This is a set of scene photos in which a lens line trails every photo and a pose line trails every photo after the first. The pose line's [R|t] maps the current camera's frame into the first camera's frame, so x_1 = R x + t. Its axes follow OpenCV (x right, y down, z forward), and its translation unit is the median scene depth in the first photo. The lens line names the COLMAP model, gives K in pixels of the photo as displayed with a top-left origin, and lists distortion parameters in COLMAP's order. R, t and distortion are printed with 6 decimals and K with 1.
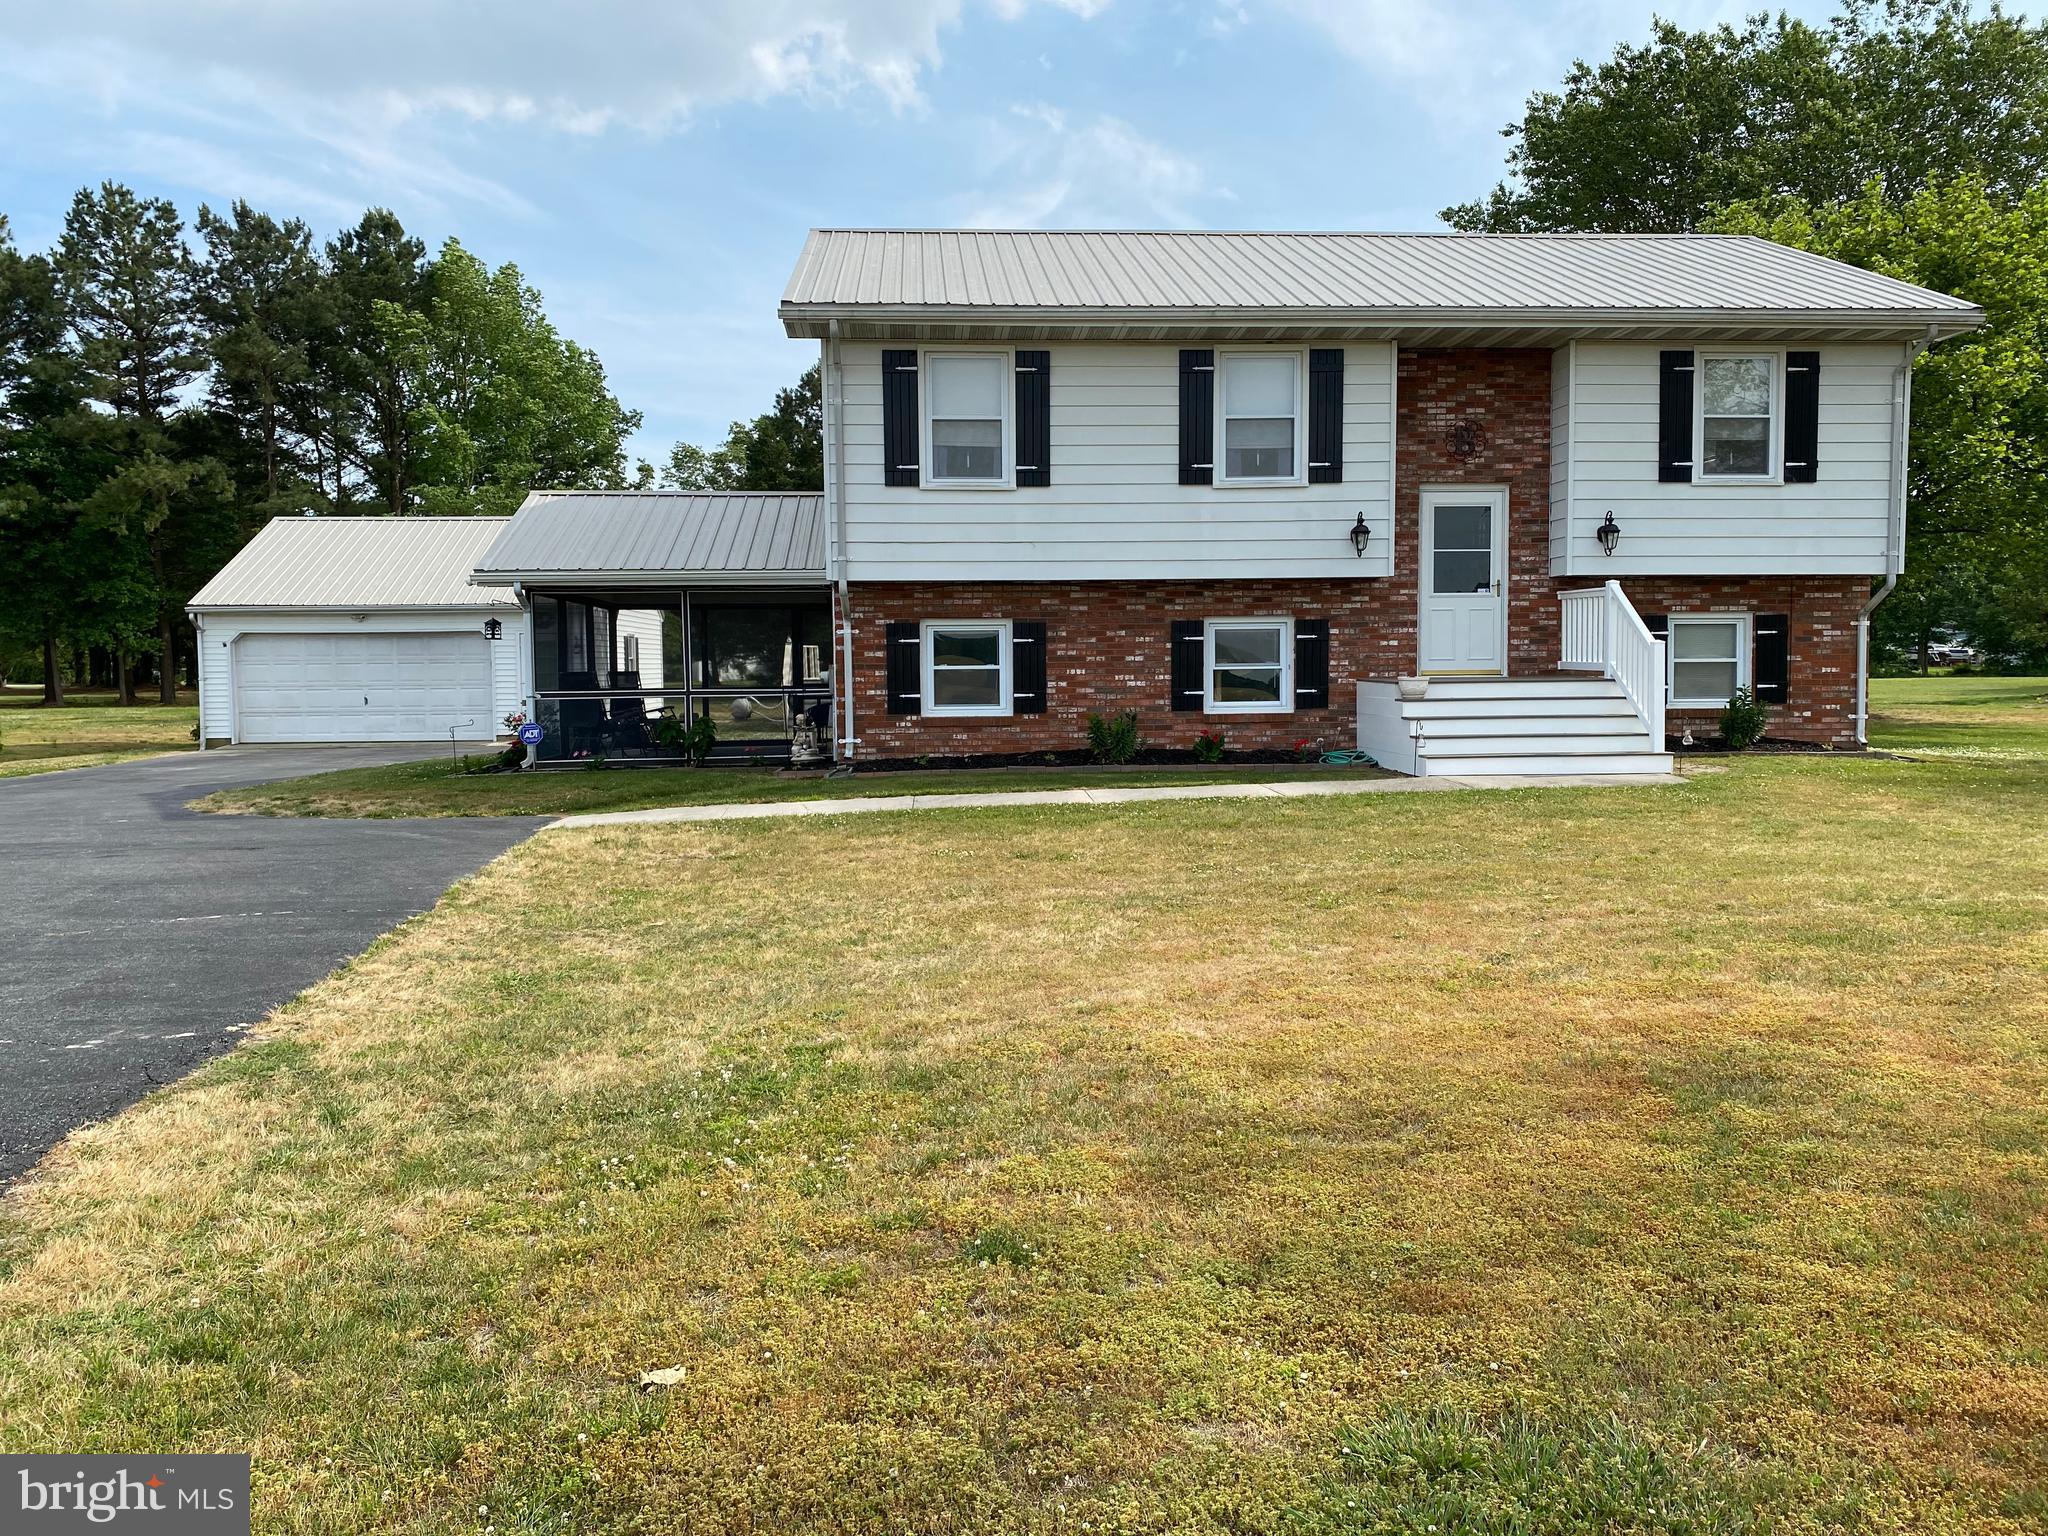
lens RADIAL K [[1565.2, 0, 957.1], [0, 1565.2, 816.8], [0, 0, 1]] dist [0.054120, -0.060809]
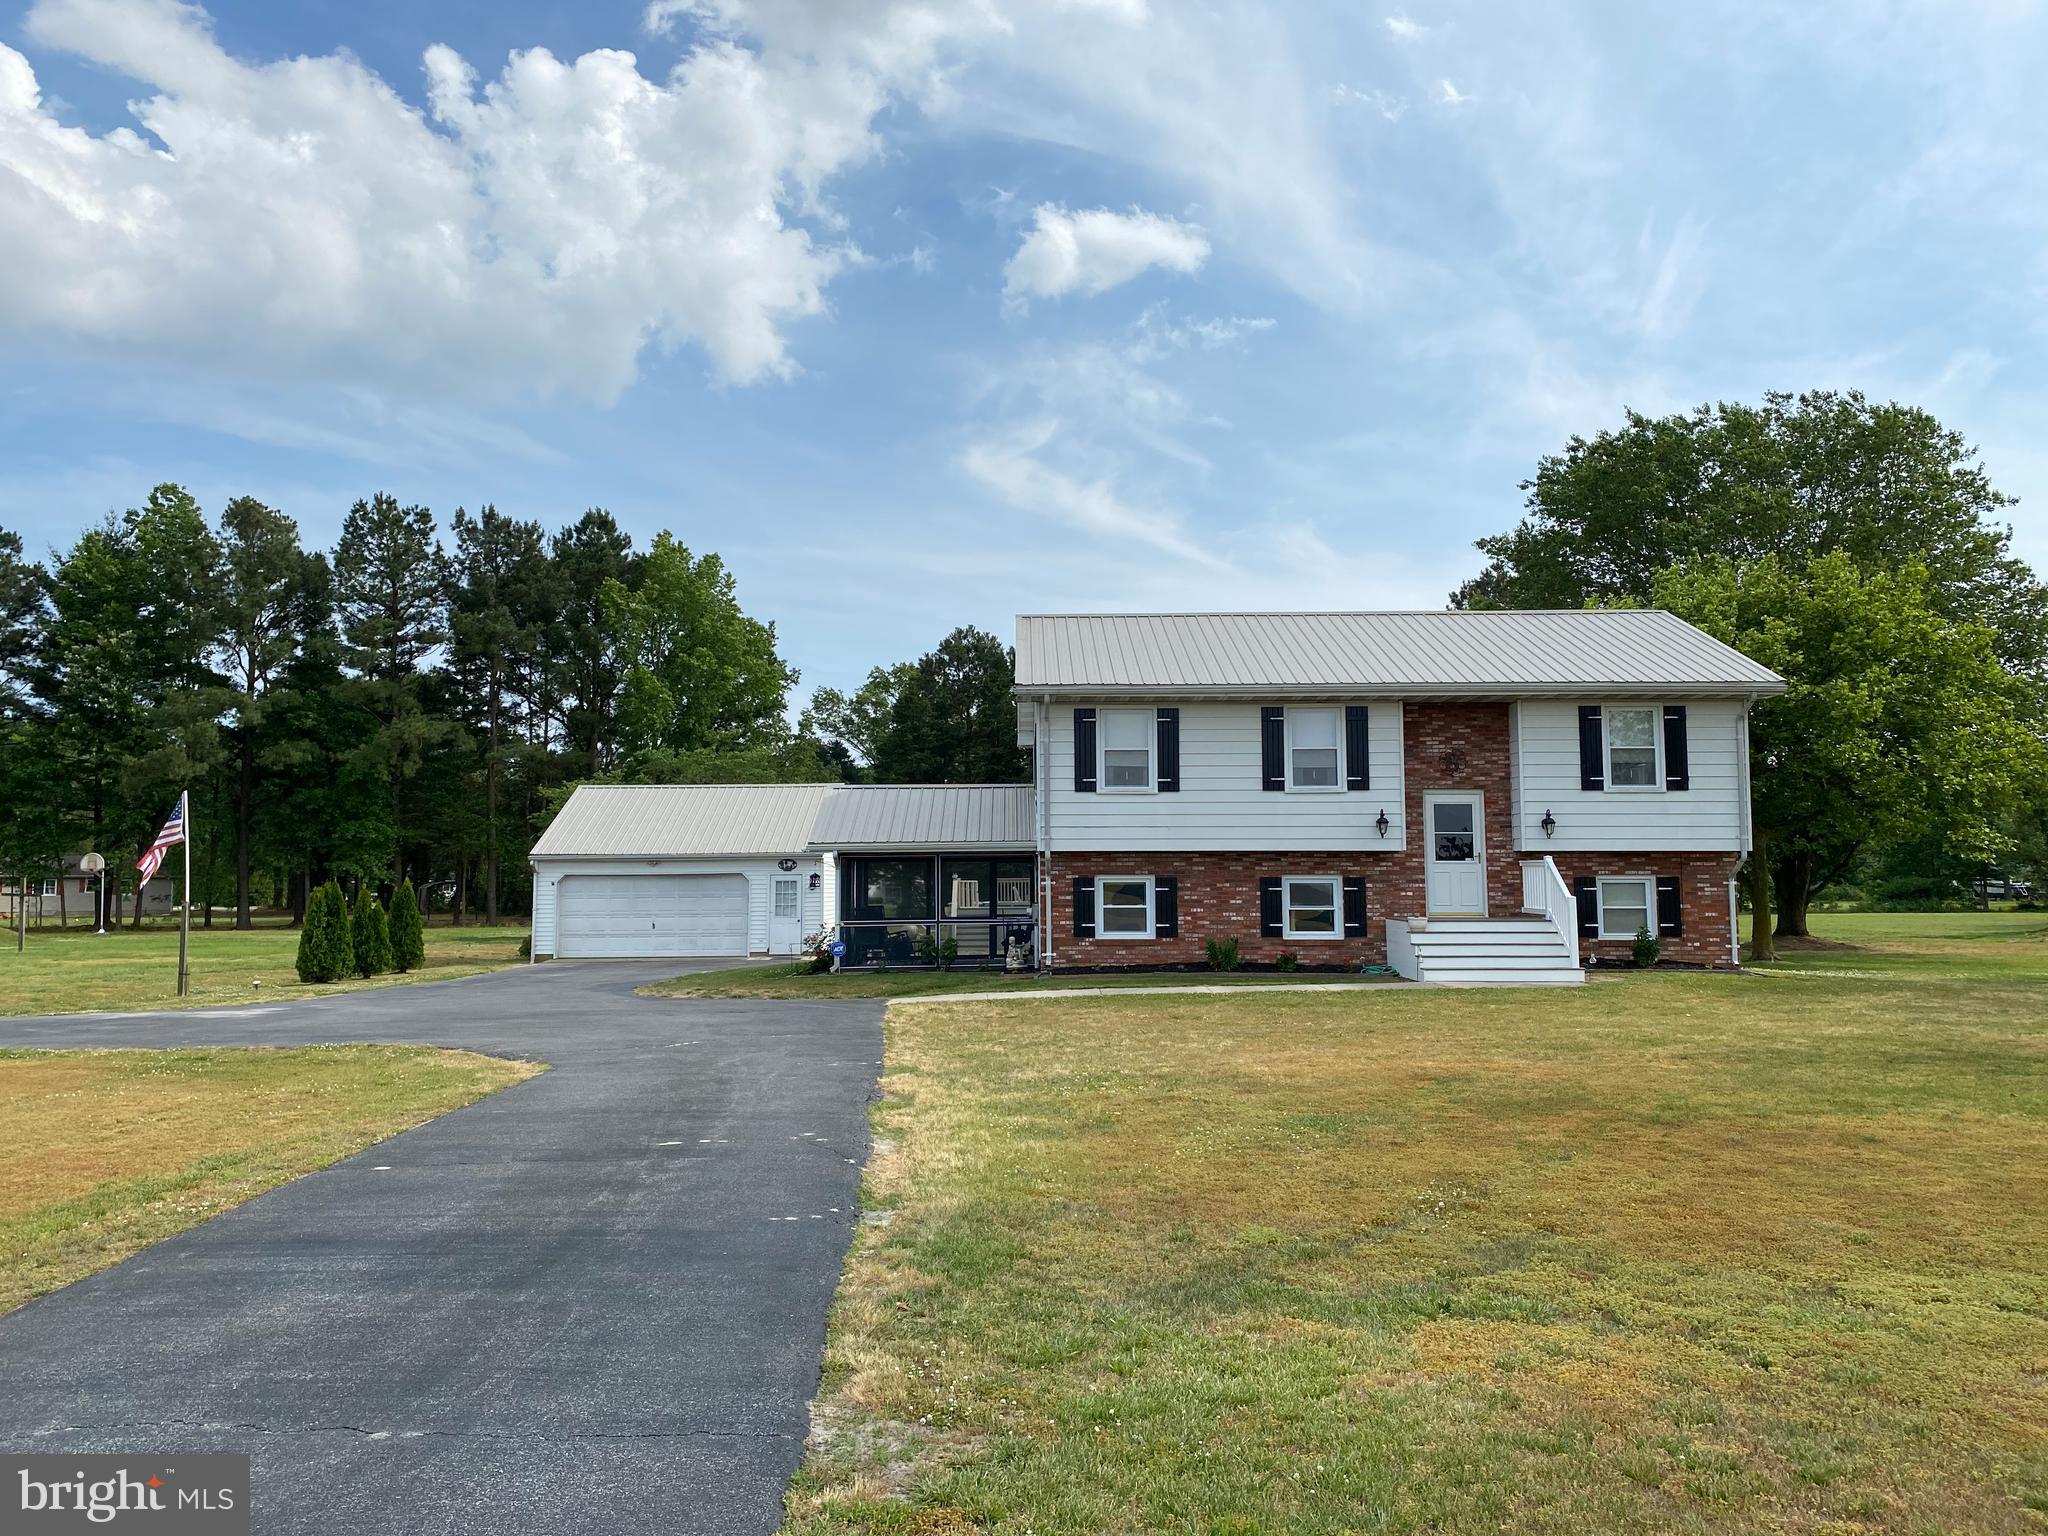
lens RADIAL K [[1565.2, 0, 1008.1], [0, 1565.2, 776.6], [0, 0, 1]] dist [0.054120, -0.060809]
pose [[0.999453, 0.004302, -0.032805, -0.056224], [-0.009730, 0.985883, -0.167151, 0.033340], [0.031623, 0.167379, 0.985385, -0.502183]]
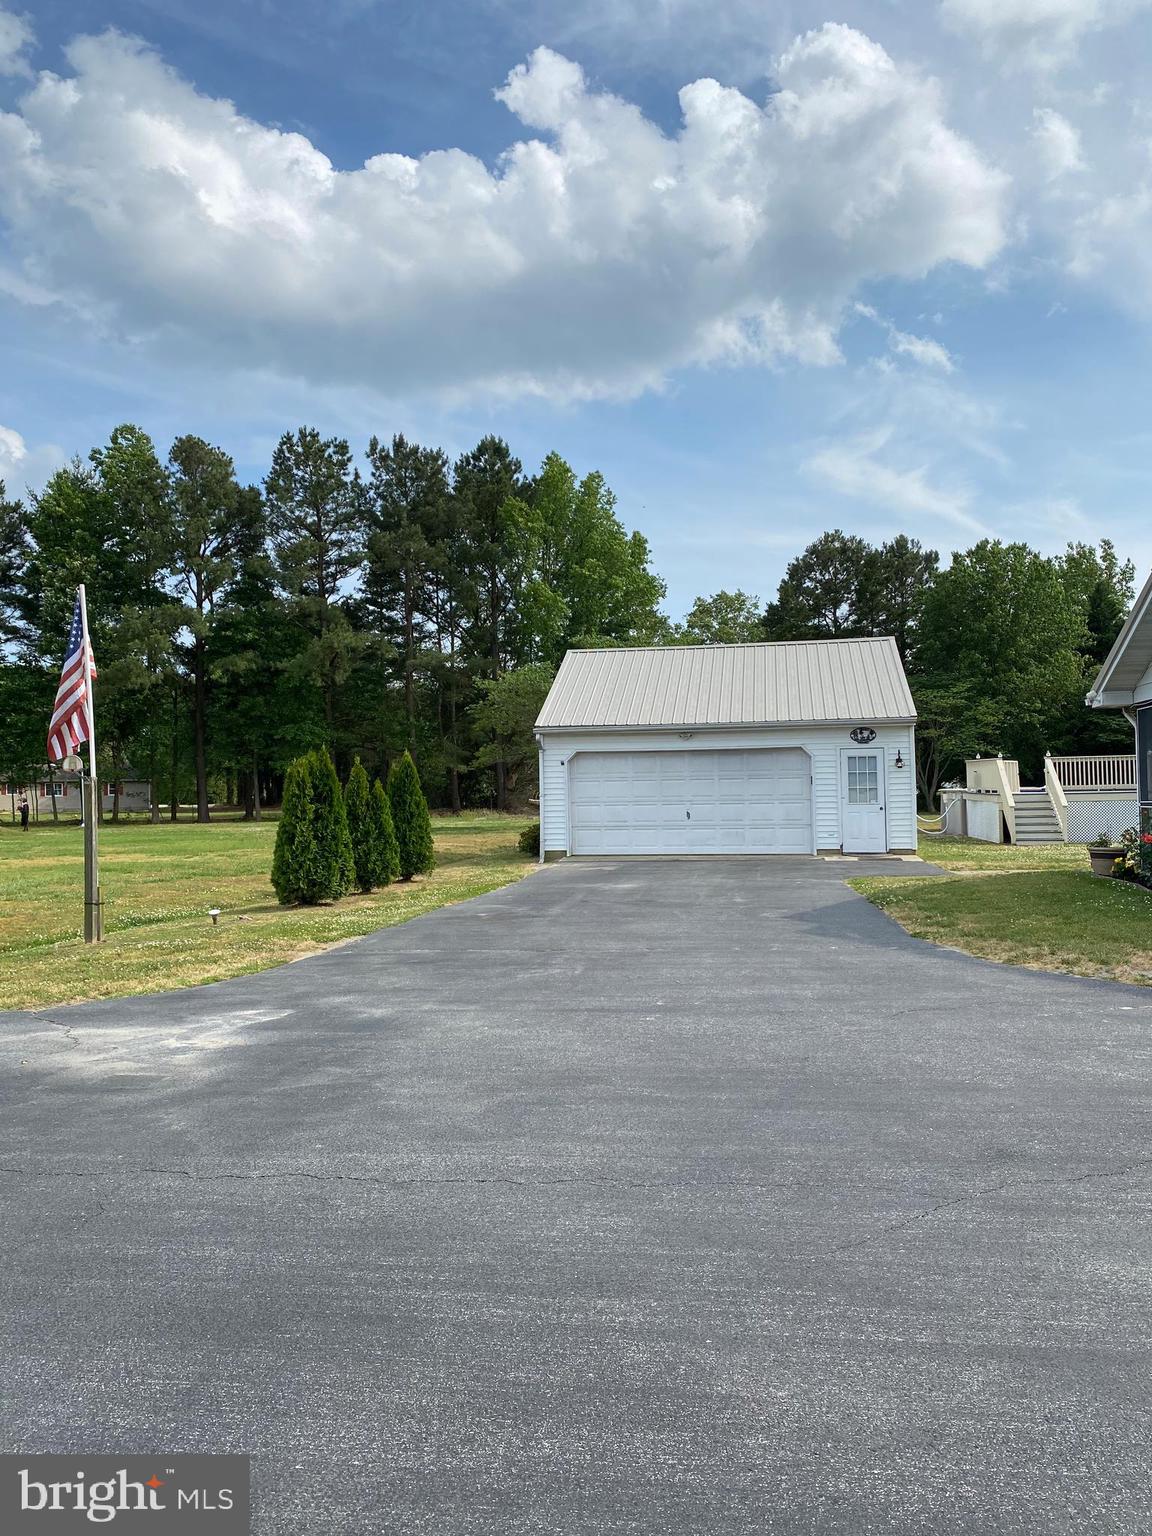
lens RADIAL K [[1173.9, 0, 574.0], [0, 1173.9, 775.1], [0, 0, 1]] dist [0.054120, -0.060809]
pose [[0.984045, -0.006915, -0.177785, -0.504011], [-0.012365, 0.994171, -0.107107, -0.026363], [0.177489, 0.107596, 0.978223, 0.370634]]
